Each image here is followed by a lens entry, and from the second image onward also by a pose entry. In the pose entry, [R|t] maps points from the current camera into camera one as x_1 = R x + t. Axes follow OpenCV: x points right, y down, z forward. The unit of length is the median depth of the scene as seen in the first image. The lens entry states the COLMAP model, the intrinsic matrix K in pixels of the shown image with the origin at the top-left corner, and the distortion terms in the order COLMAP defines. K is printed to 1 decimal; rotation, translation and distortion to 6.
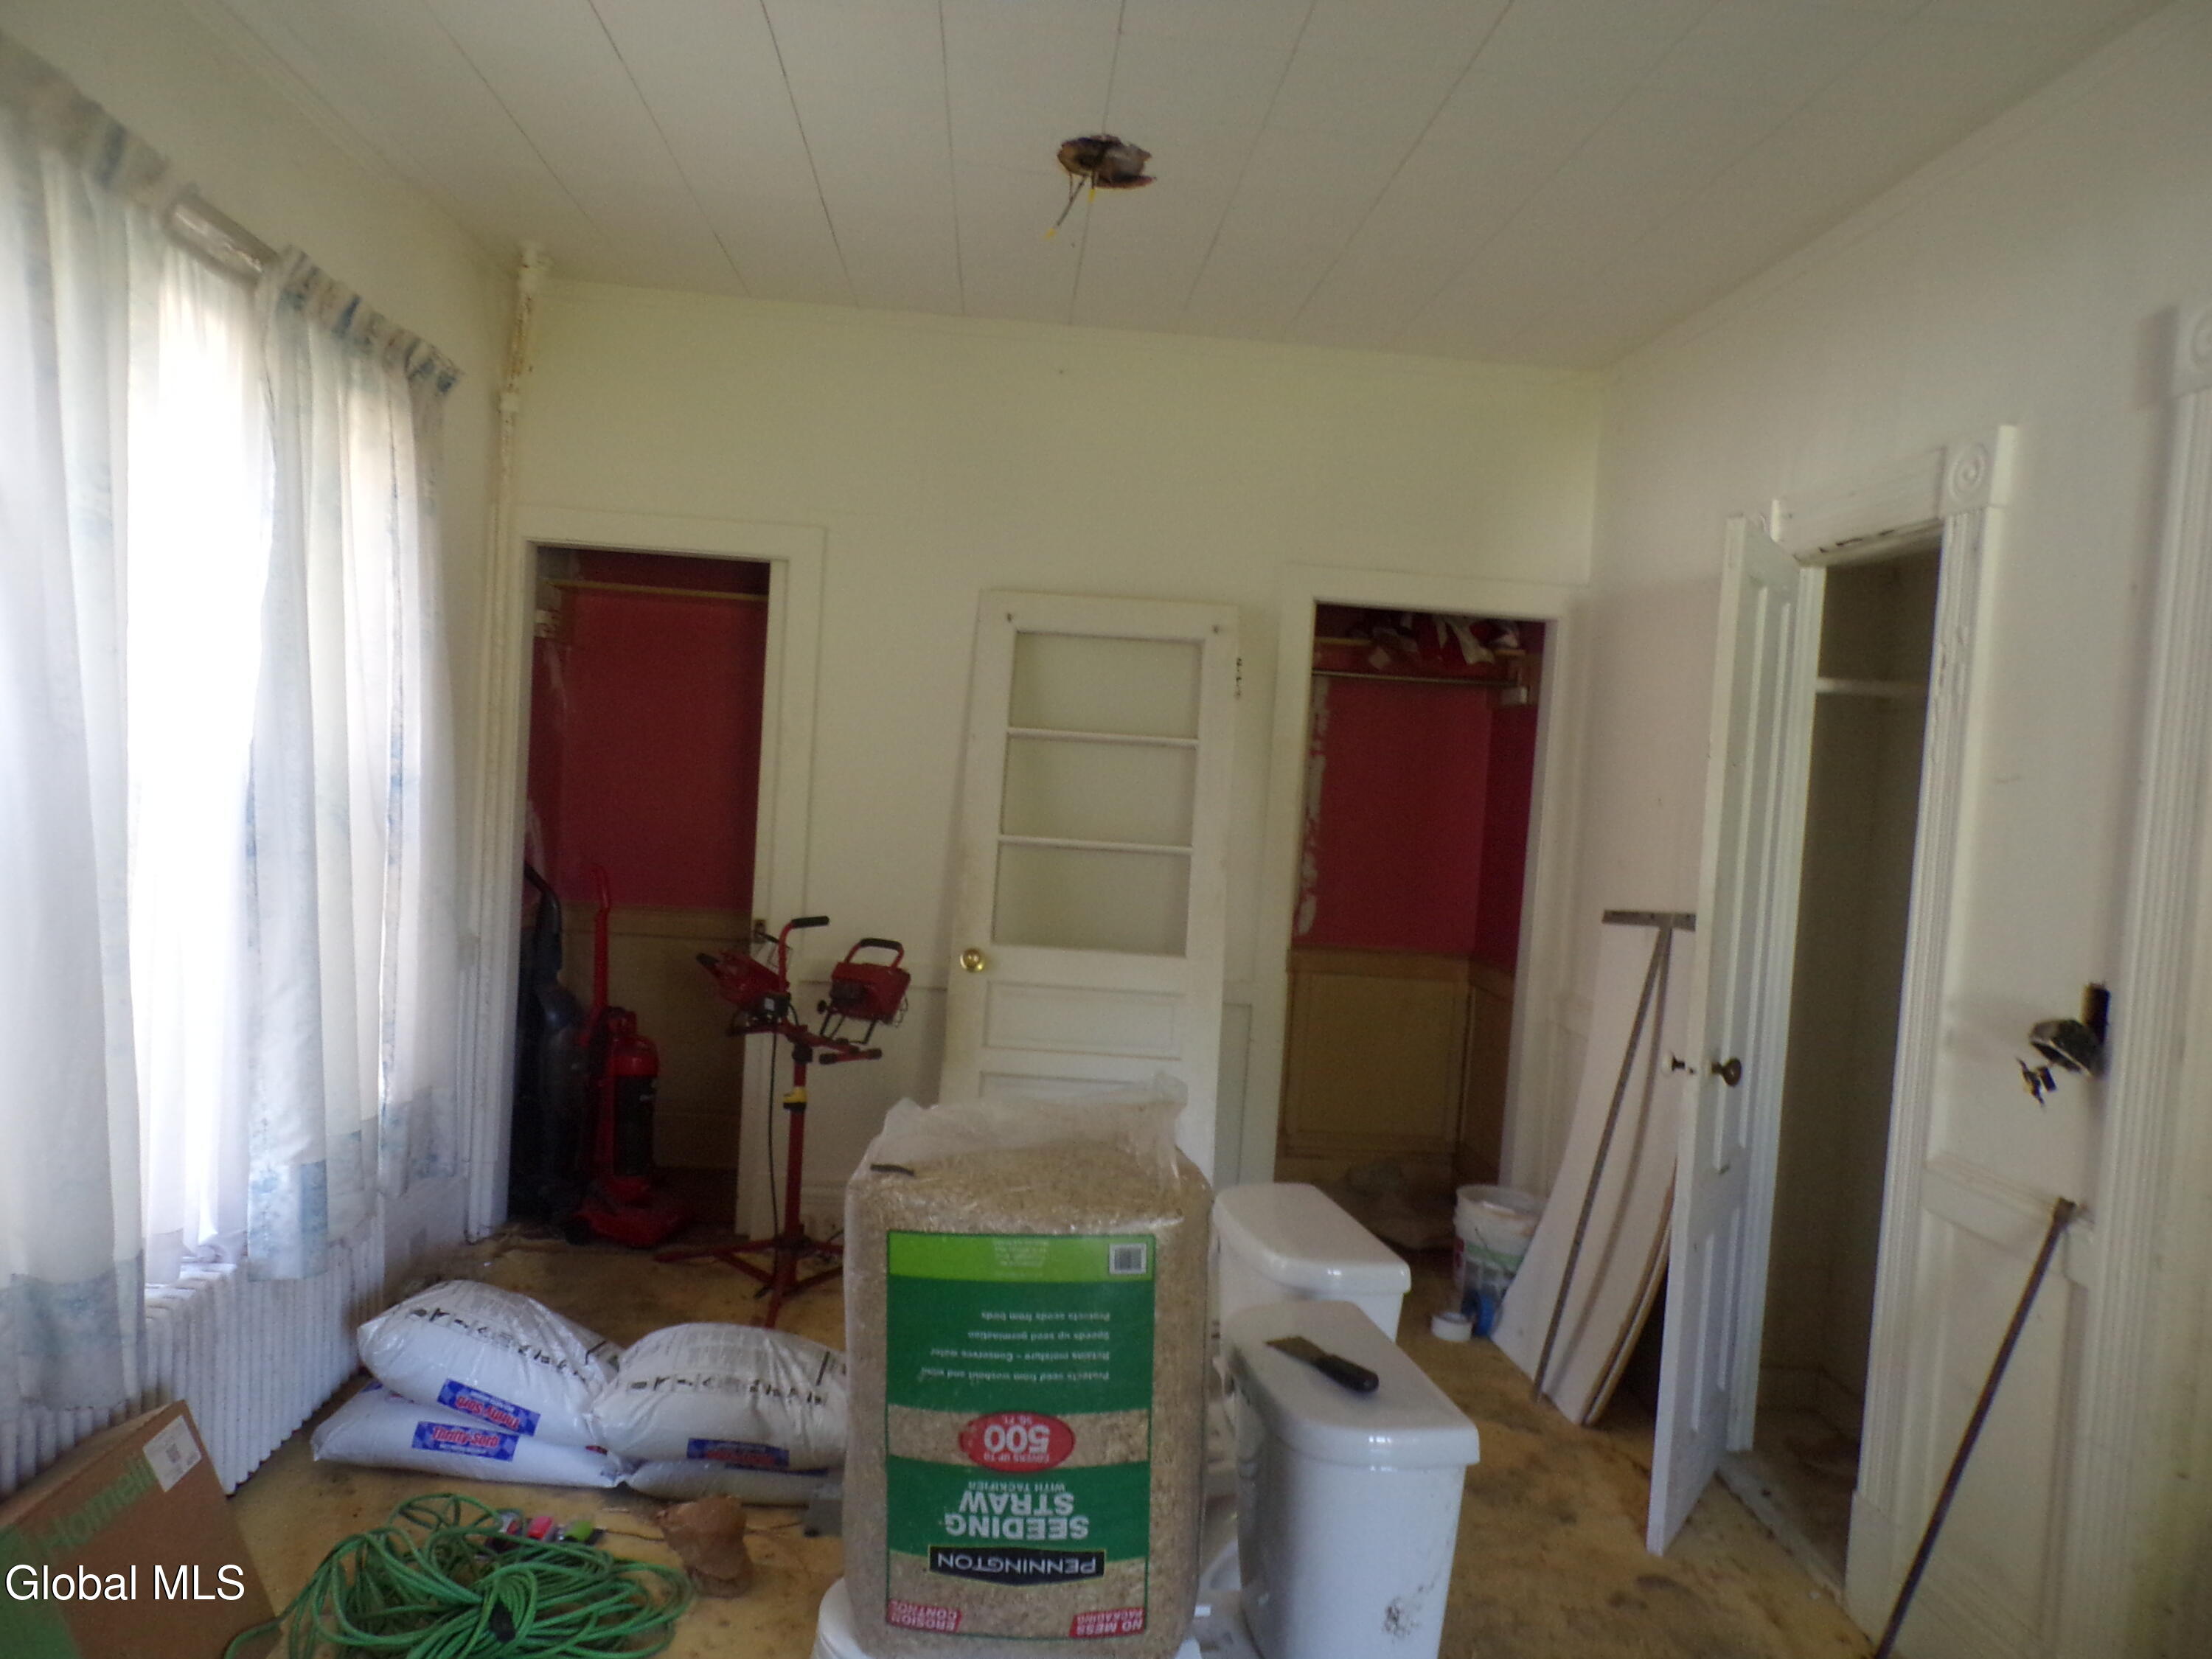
lens RADIAL K [[1495.8, 0, 1104.1], [0, 1495.8, 837.3], [0, 0, 1]] dist [-0.004707, 0.017212]
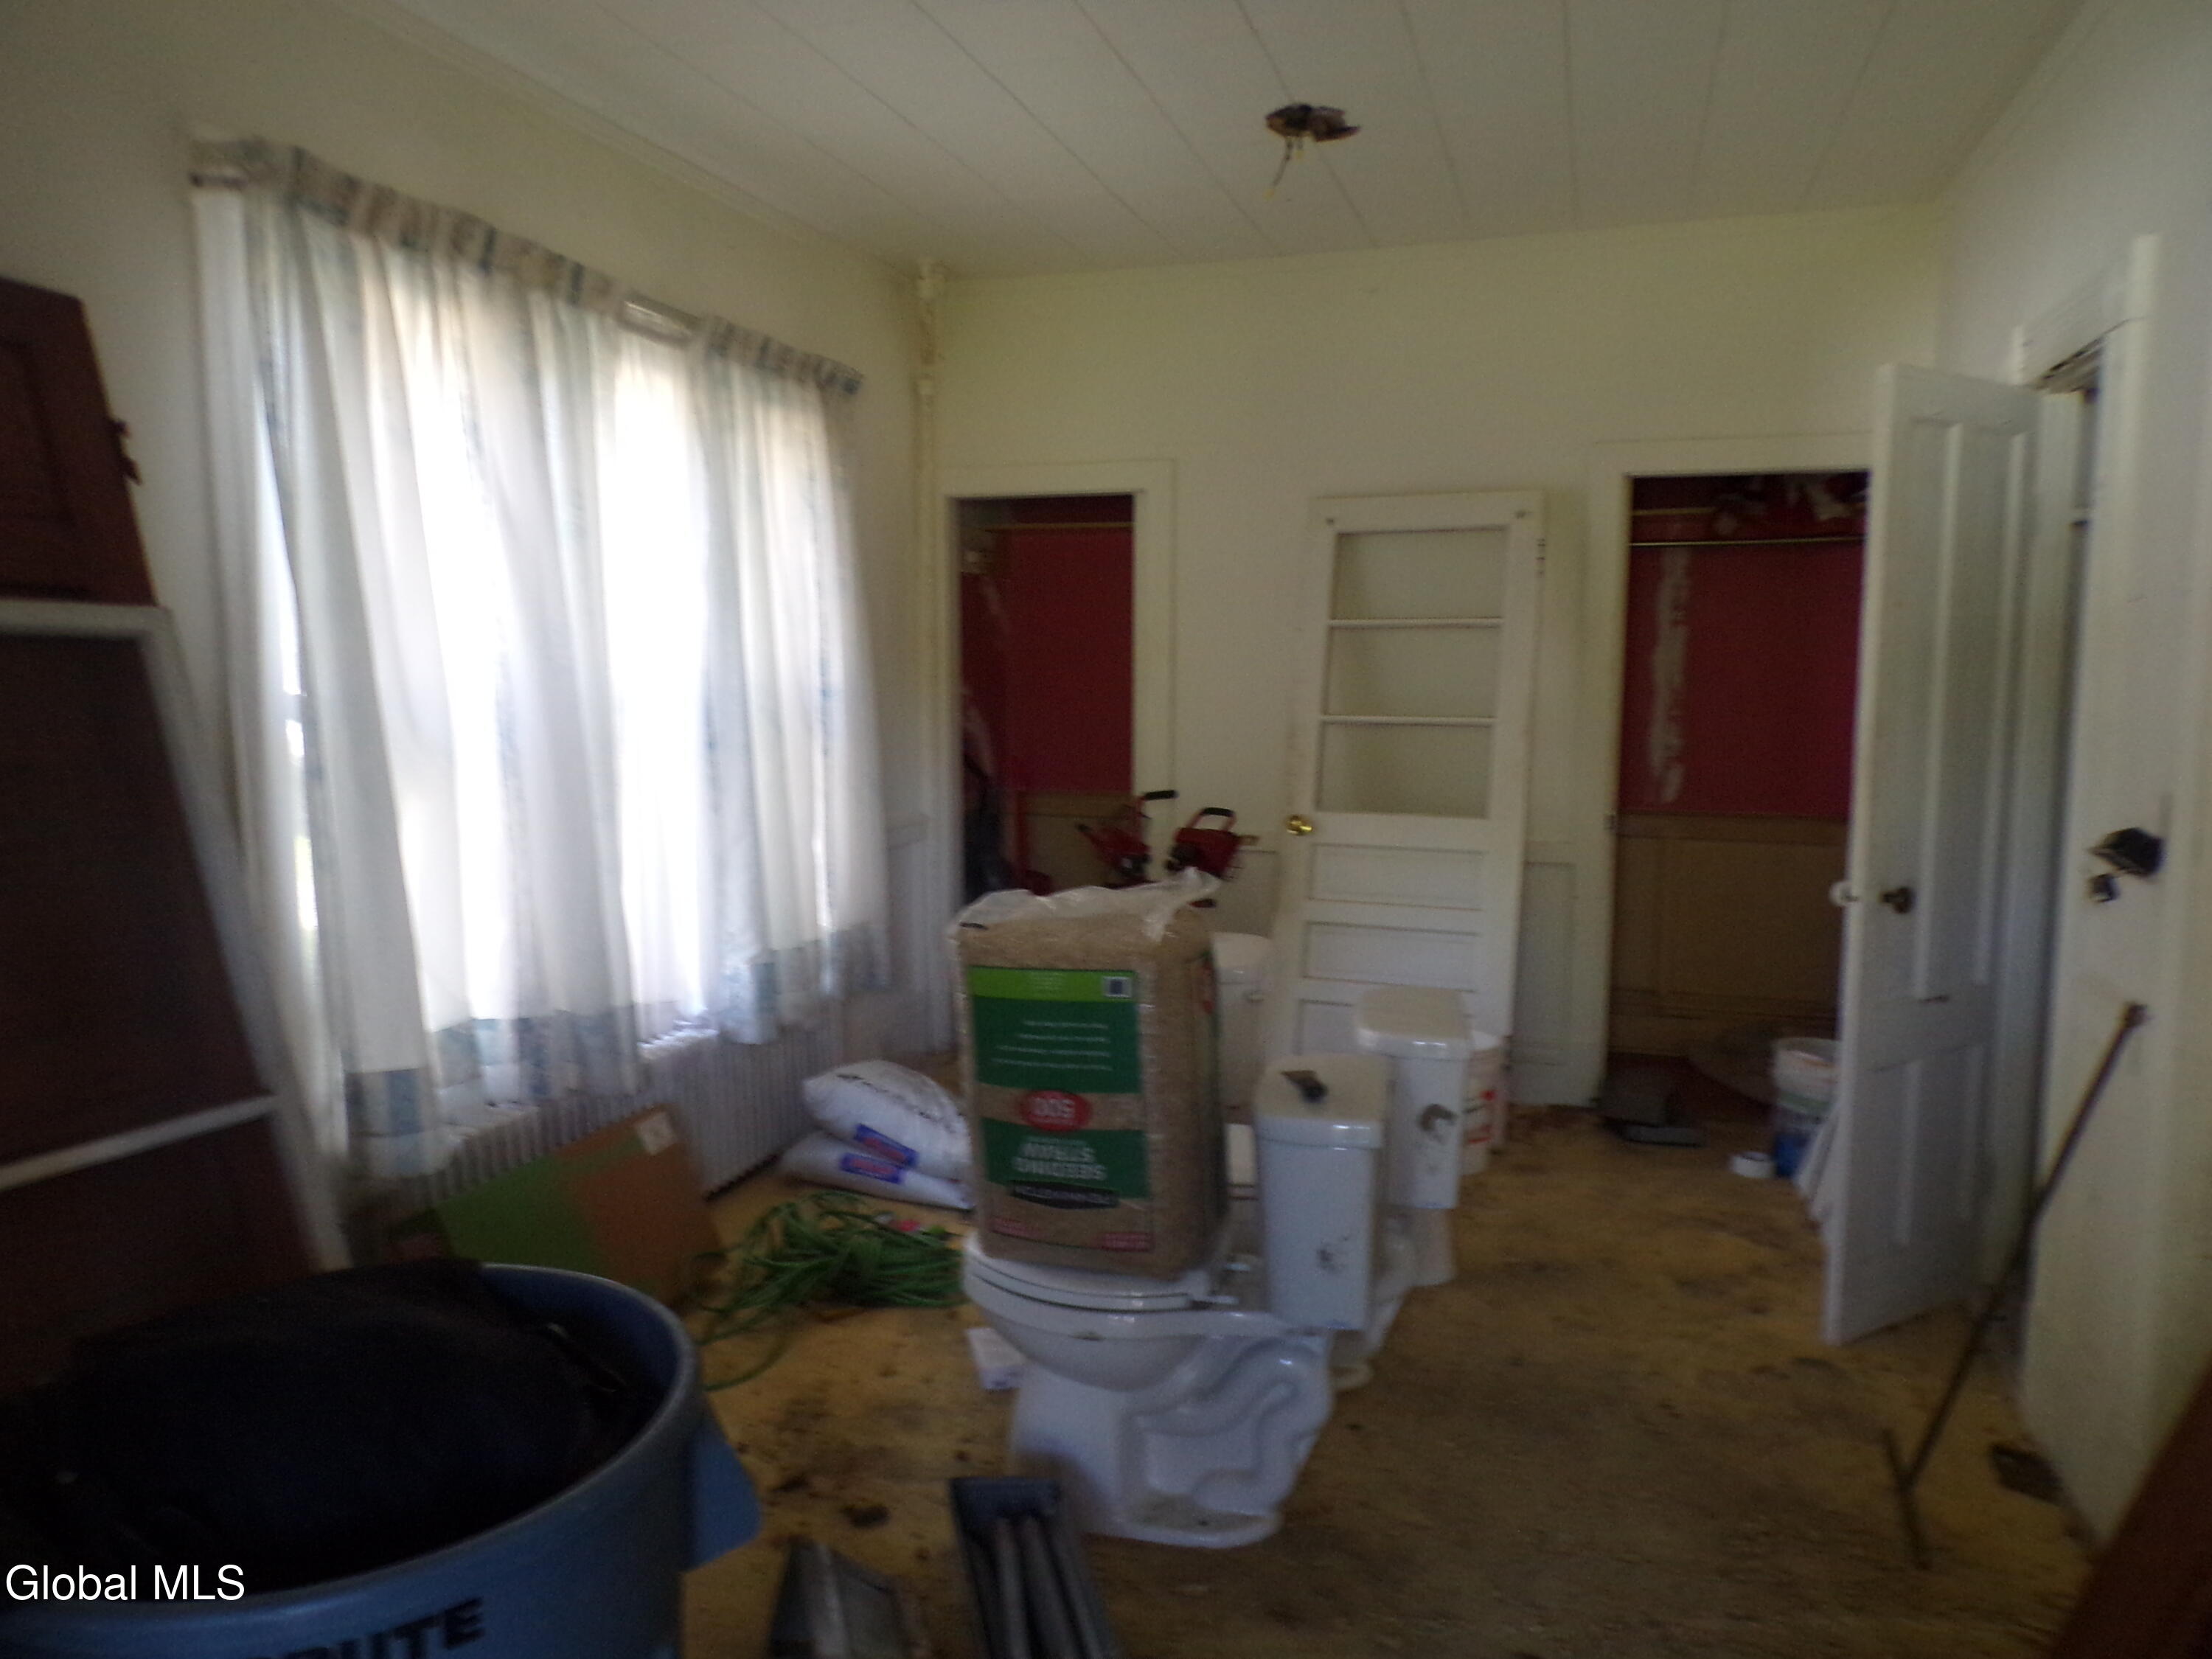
lens RADIAL K [[1495.8, 0, 1107.2], [0, 1495.8, 830.2], [0, 0, 1]] dist [-0.004707, 0.017212]
pose [[0.925105, -0.019512, -0.379211, 0.291935], [0.040882, 0.997992, 0.048384, 0.033407], [0.377505, -0.060264, 0.924044, -0.166737]]
